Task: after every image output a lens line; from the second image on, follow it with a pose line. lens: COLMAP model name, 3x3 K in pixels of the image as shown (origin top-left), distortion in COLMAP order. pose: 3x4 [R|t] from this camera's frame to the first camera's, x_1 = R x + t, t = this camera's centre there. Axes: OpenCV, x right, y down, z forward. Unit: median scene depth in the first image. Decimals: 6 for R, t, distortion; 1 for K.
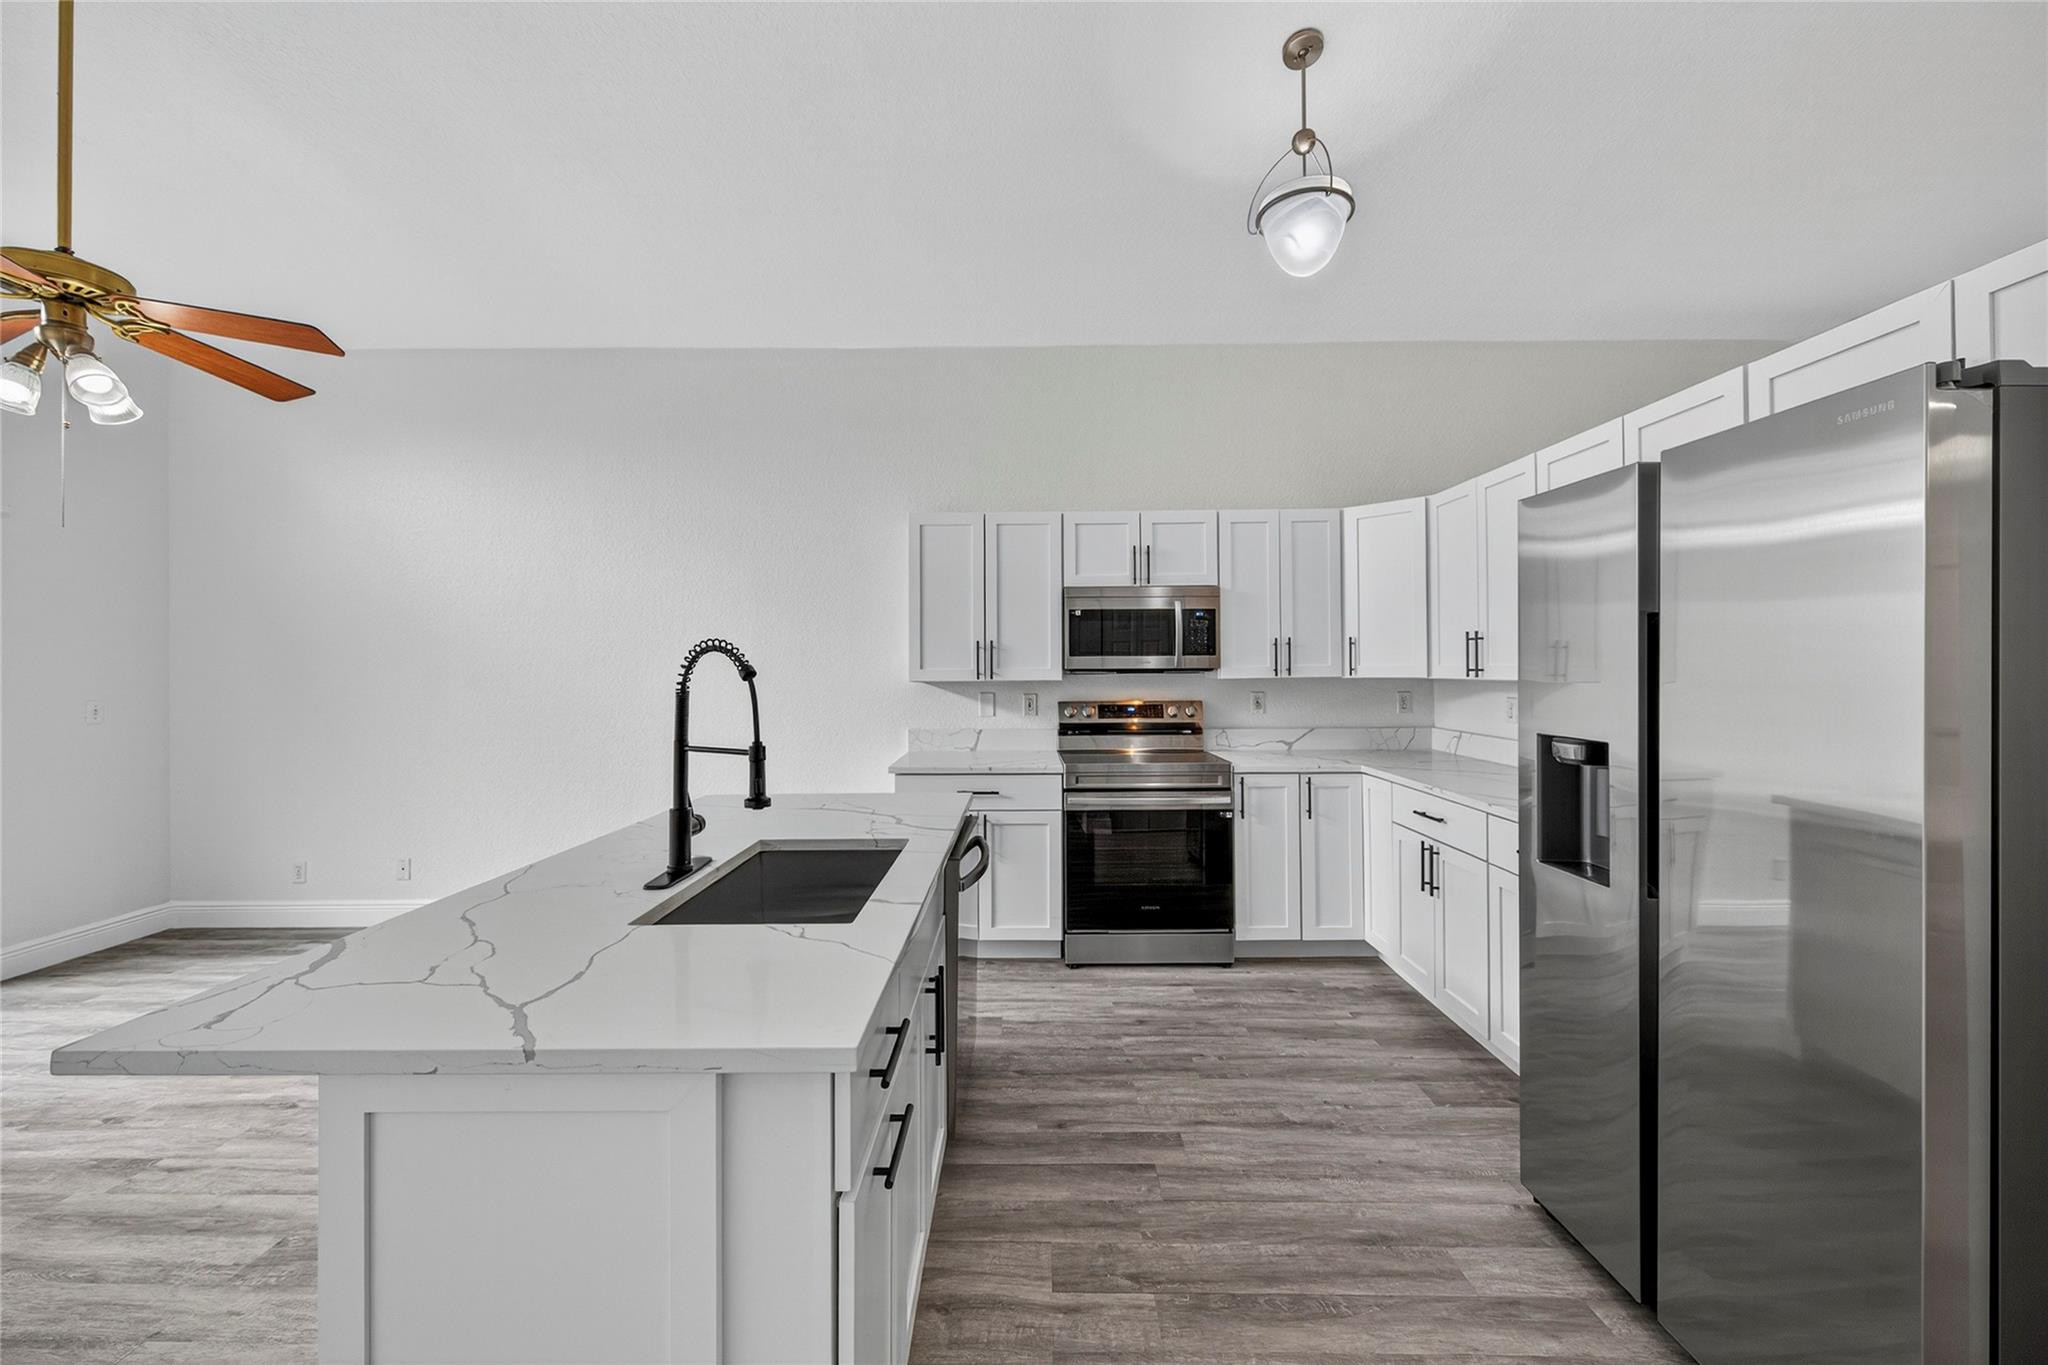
lens RADIAL K [[798.7, 0, 1017.2], [0, 798.7, 664.1], [0, 0, 1]] dist [0.001678, -0.000434]
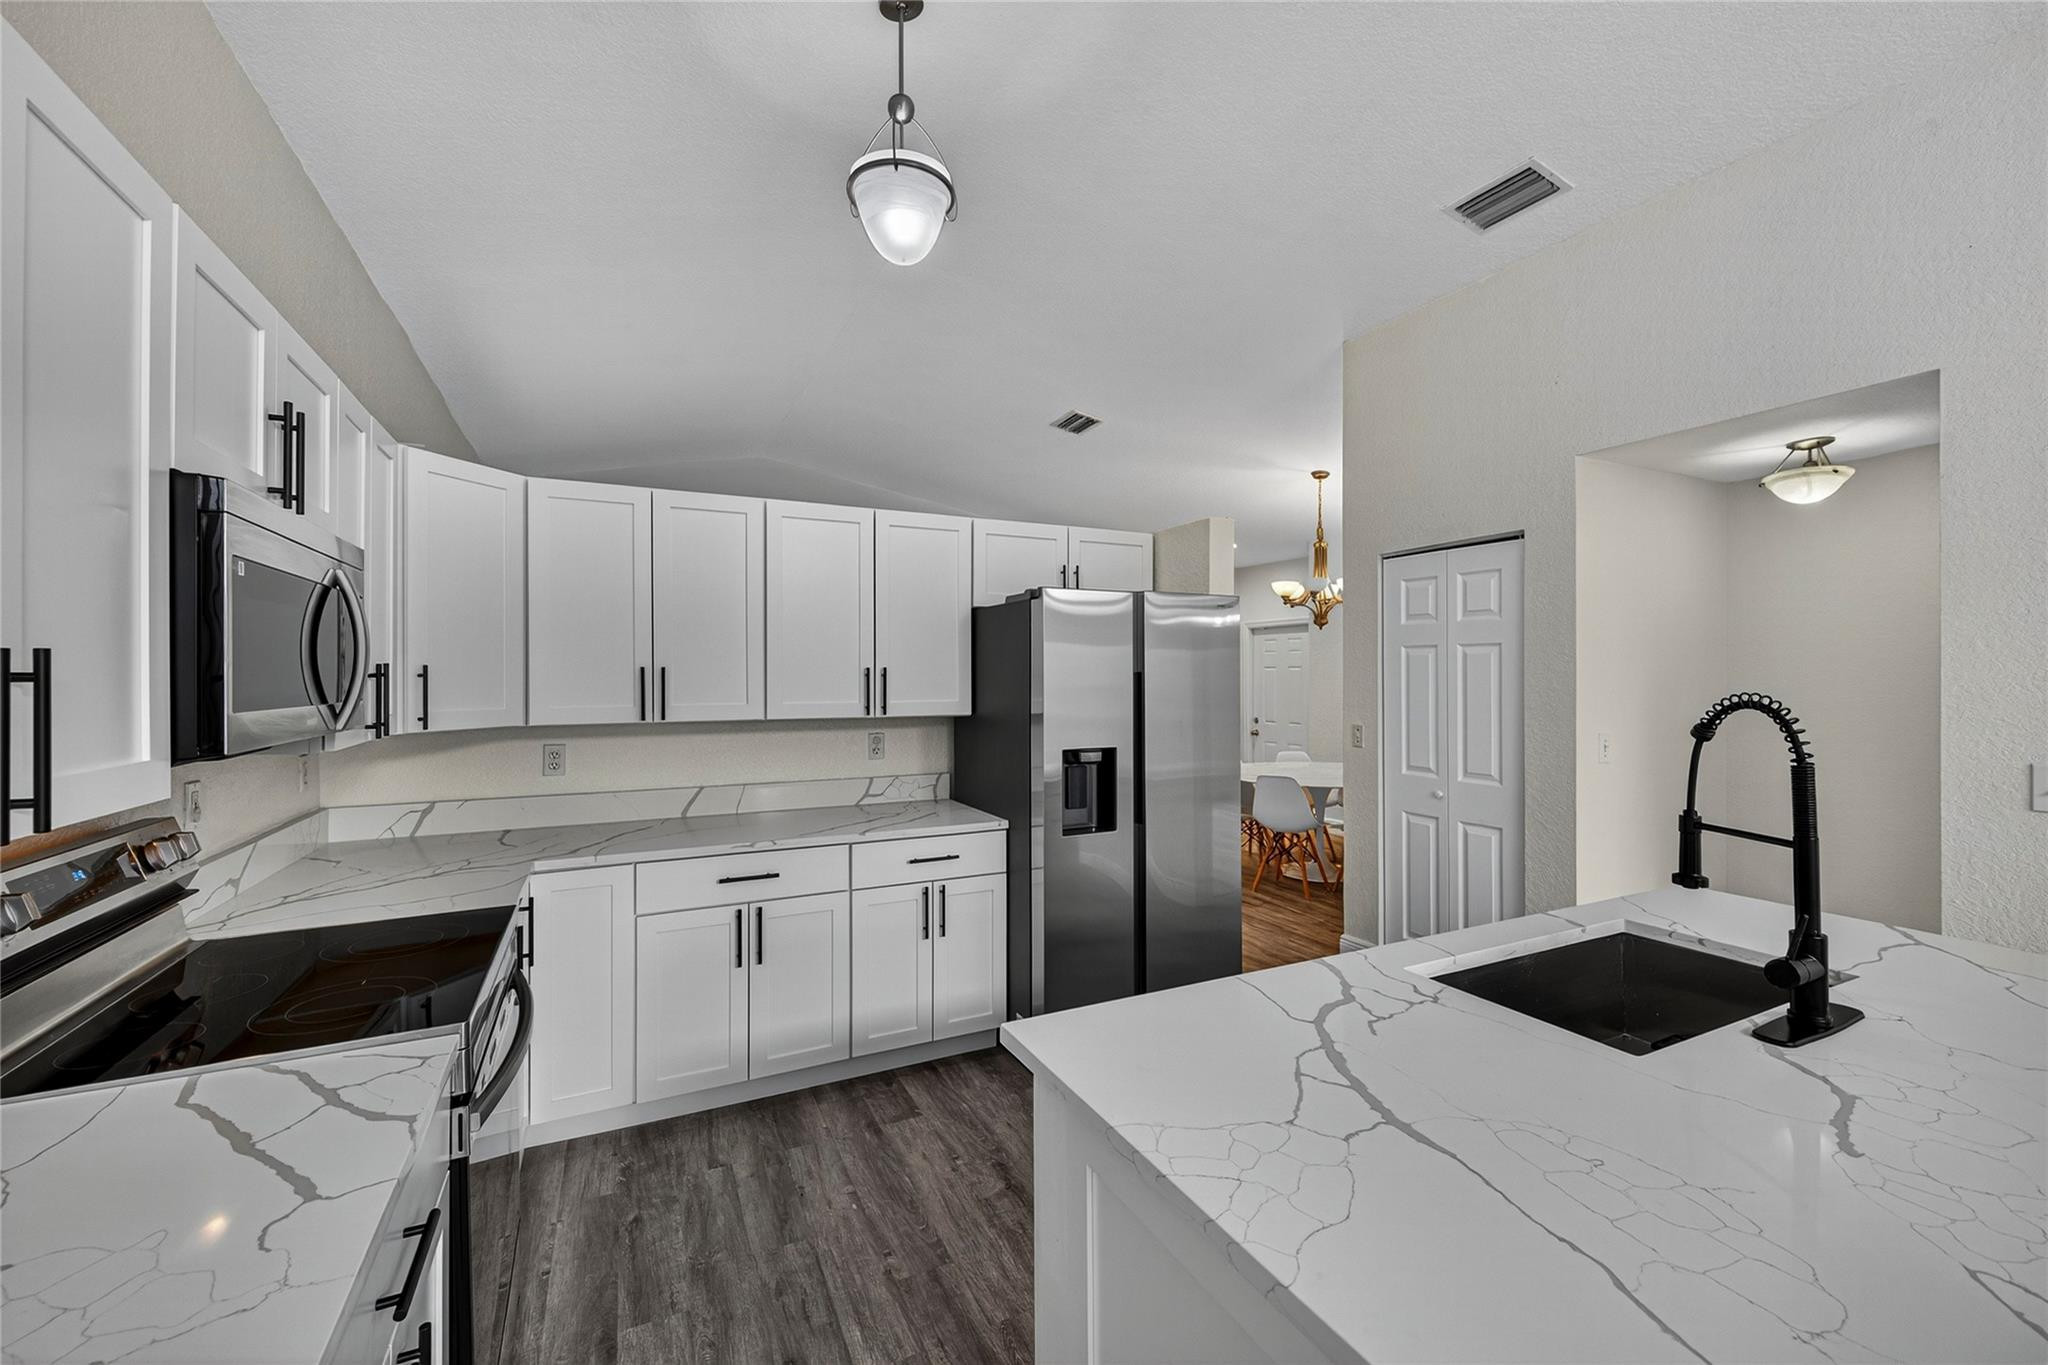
lens RADIAL K [[828.8, 0, 1029.1], [0, 828.8, 678.4], [0, 0, 1]] dist [0.018961, -0.008717]
pose [[-0.451365, 0.005306, 0.892324, -0.397486], [0.003462, 0.999985, -0.004196, -0.022801], [-0.892333, 0.001195, -0.451377, 1.007236]]
